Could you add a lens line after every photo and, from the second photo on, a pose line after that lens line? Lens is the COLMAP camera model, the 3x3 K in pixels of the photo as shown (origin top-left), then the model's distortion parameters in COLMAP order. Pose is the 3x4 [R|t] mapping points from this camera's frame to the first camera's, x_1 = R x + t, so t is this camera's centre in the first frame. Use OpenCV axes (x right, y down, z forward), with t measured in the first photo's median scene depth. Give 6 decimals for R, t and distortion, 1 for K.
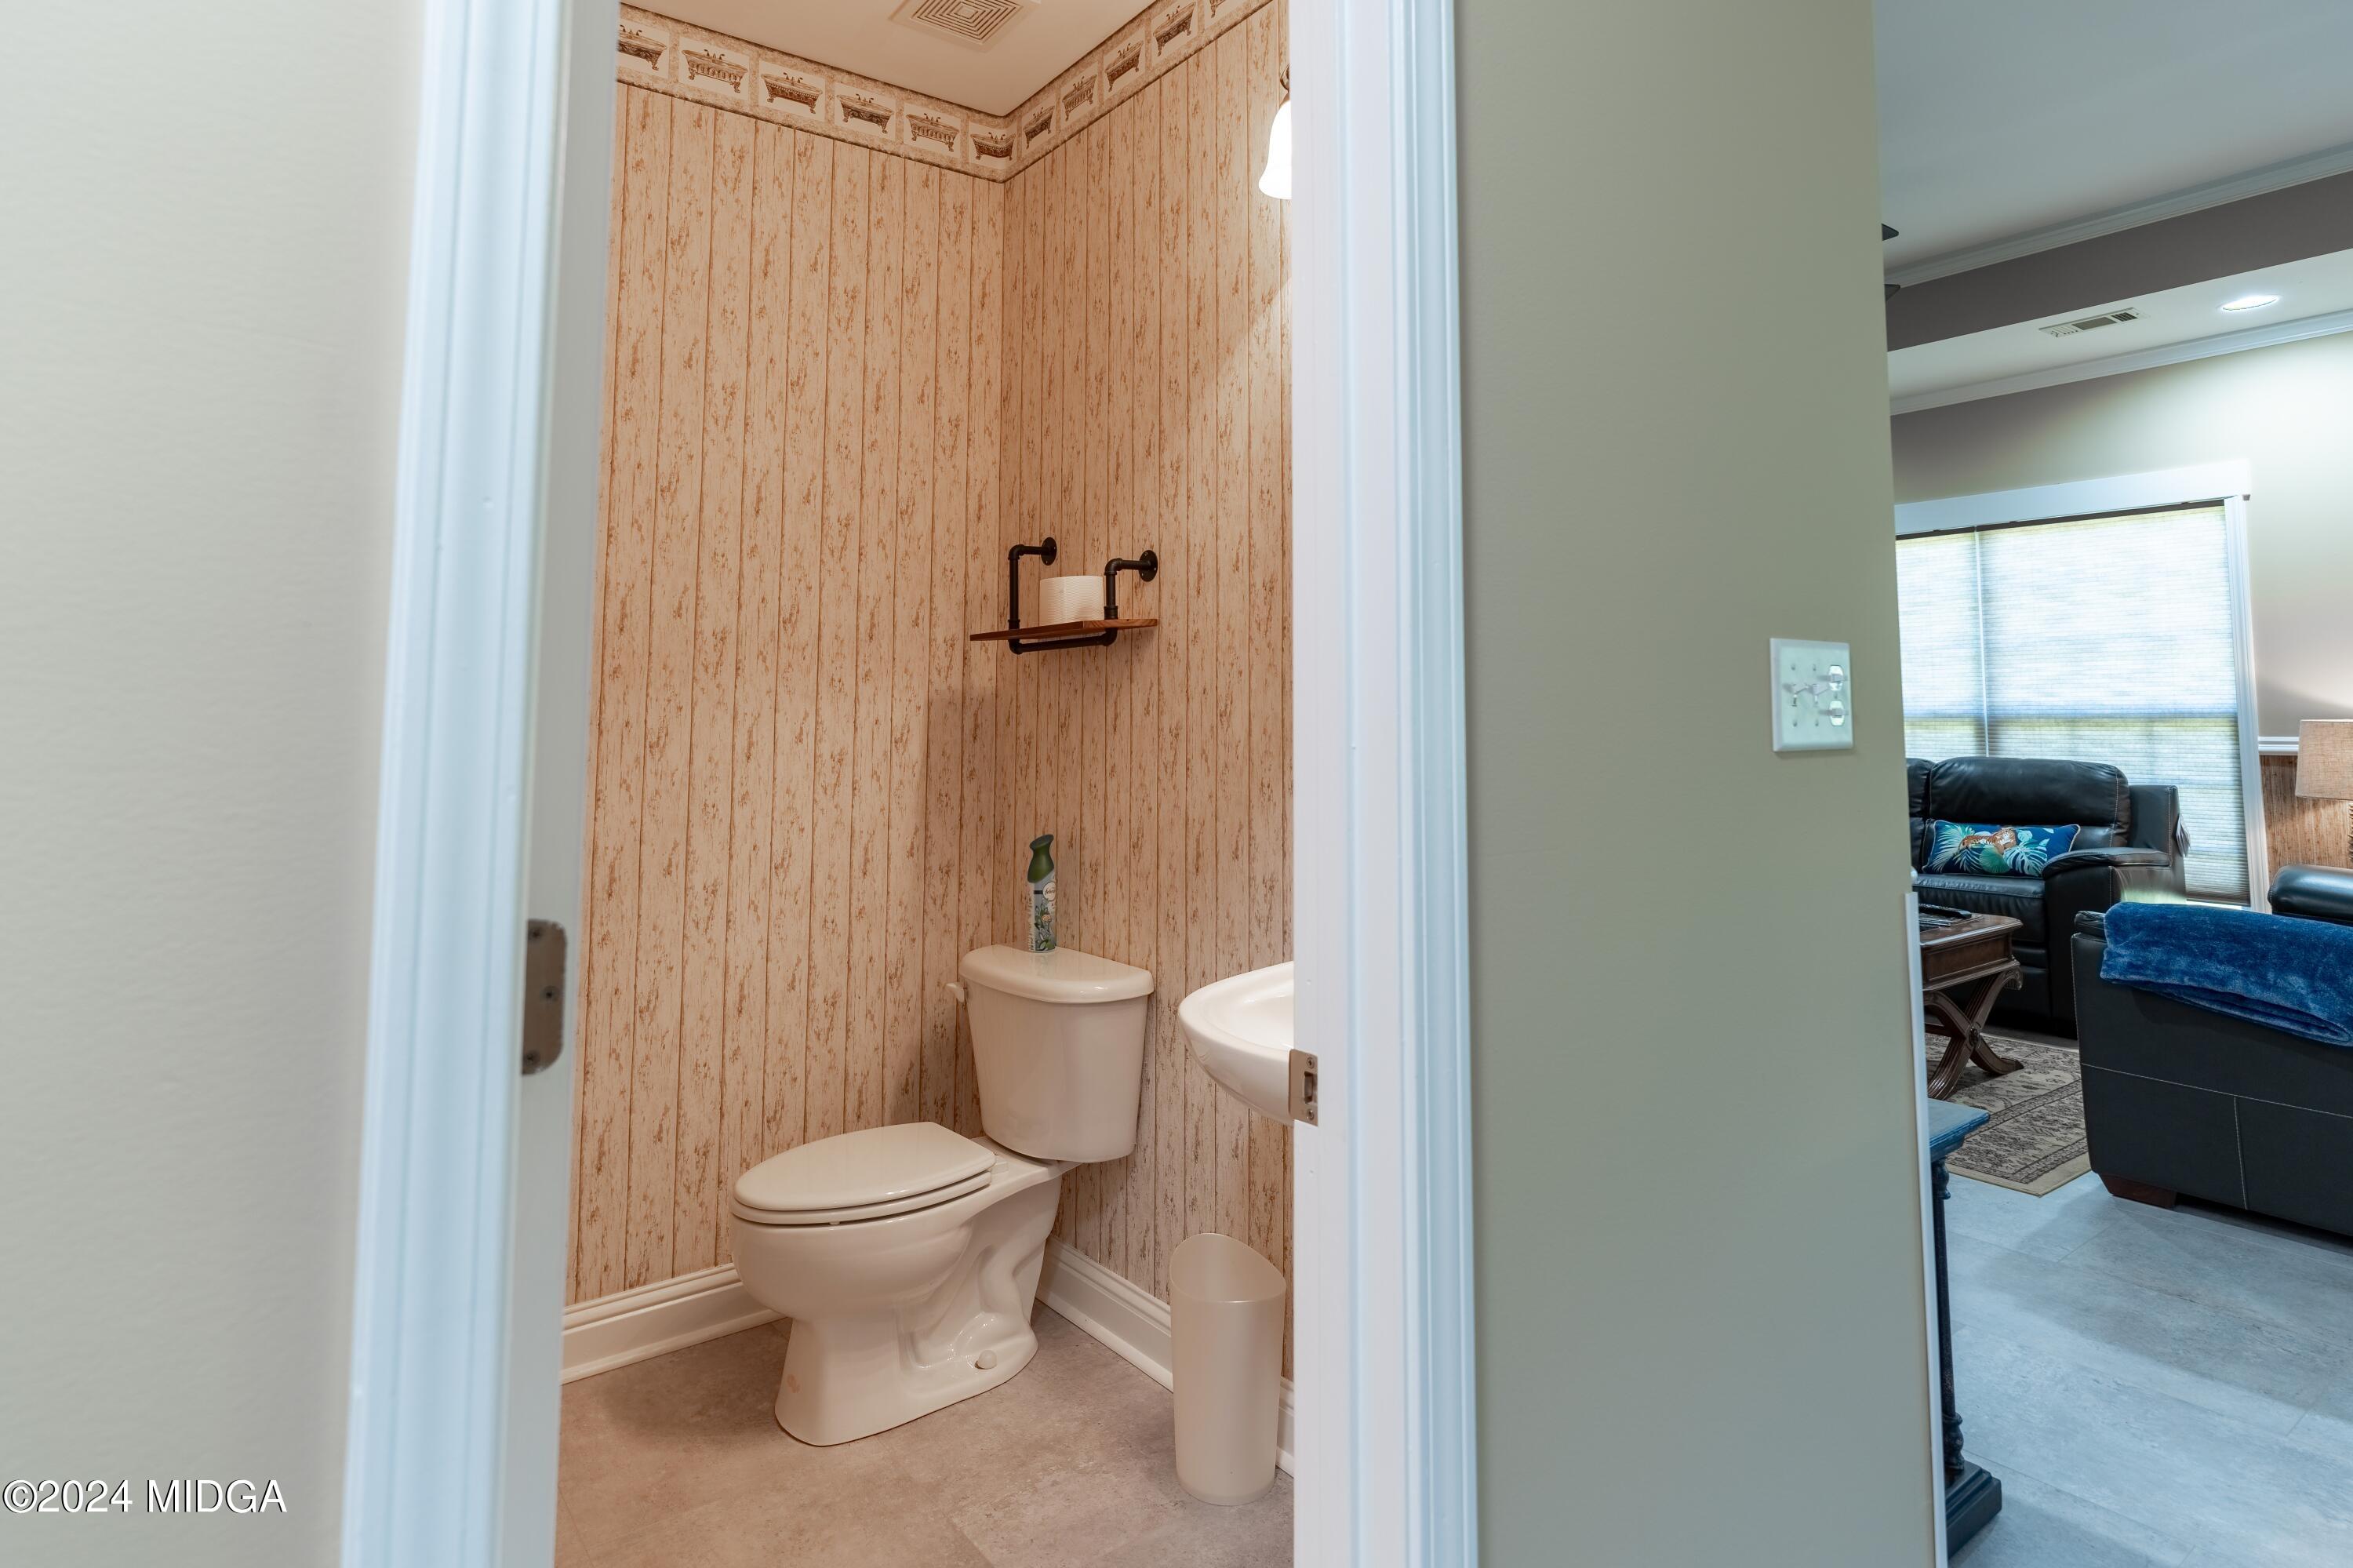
lens RADIAL K [[1244.7, 0, 1081.7], [0, 1244.7, 635.3], [0, 0, 1]] dist [-0.002538, -0.000478]
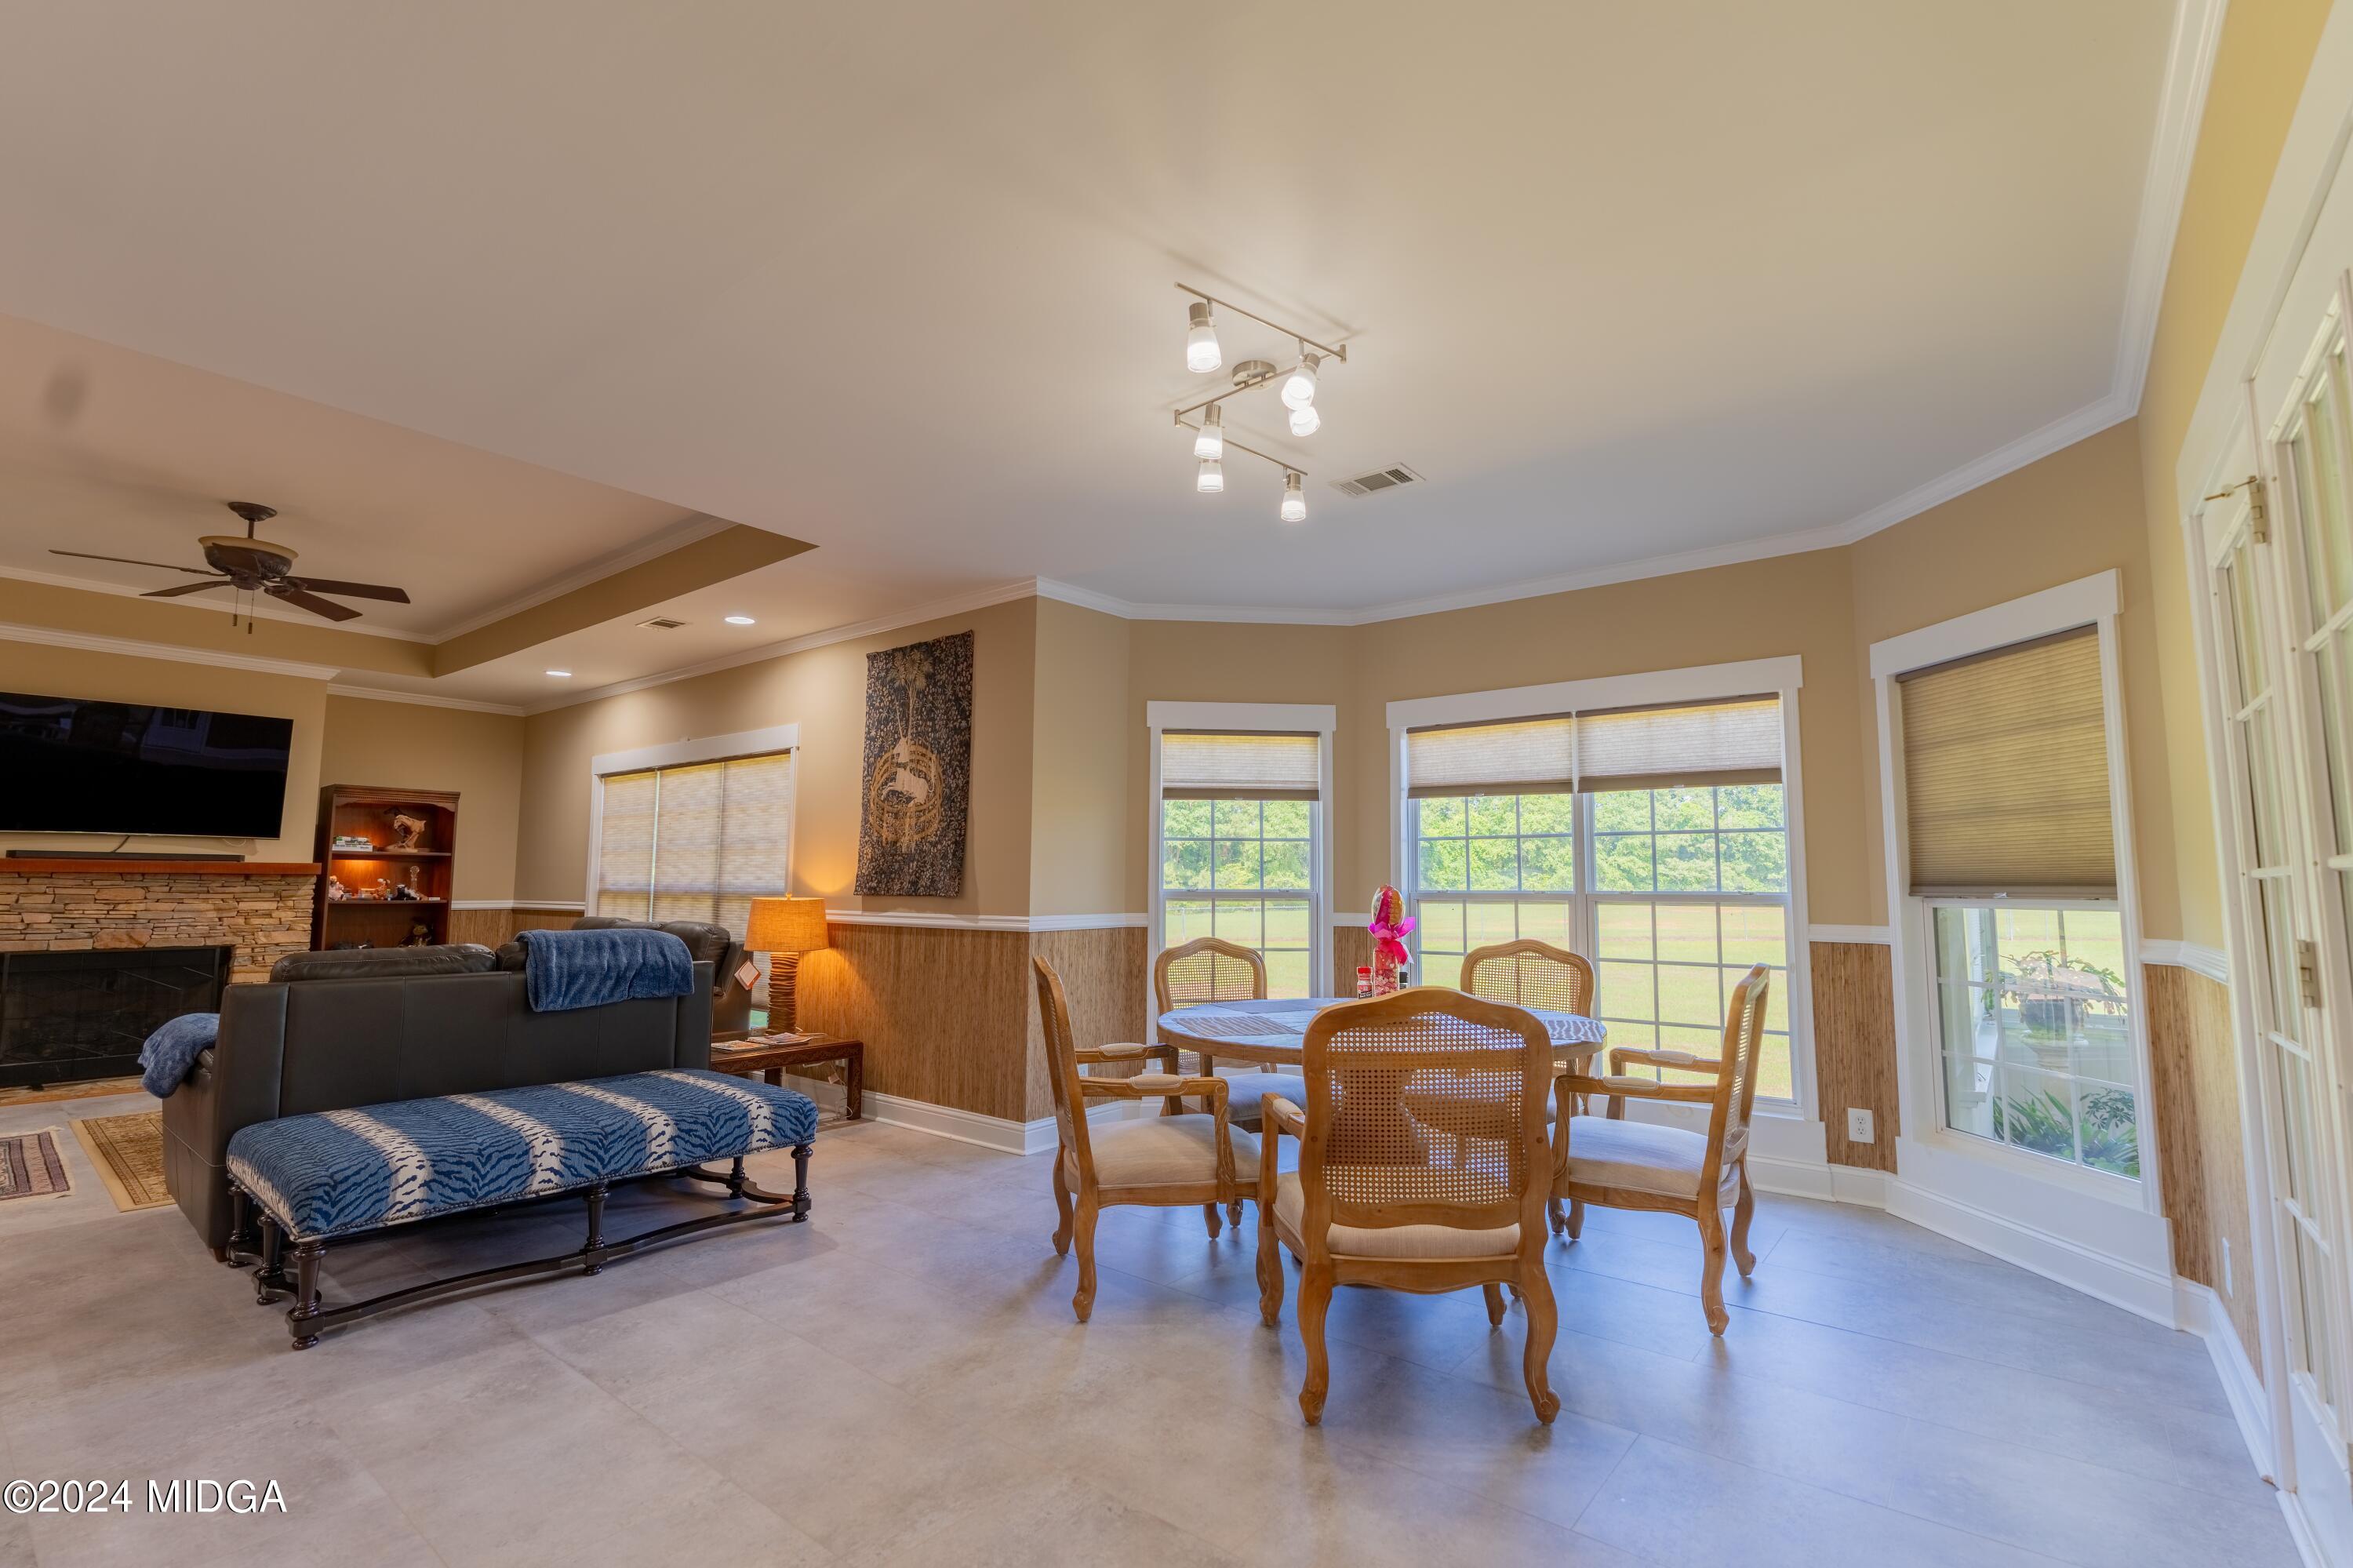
lens RADIAL K [[1075.6, 0, 1171.1], [0, 1075.6, 782.9], [0, 0, 1]] dist [-0.001472, -0.000059]
pose [[0.959185, 0.043527, 0.279410, 0.998974], [-0.034300, 0.998695, -0.037832, -0.035425], [-0.280692, 0.026704, 0.959426, -0.372410]]
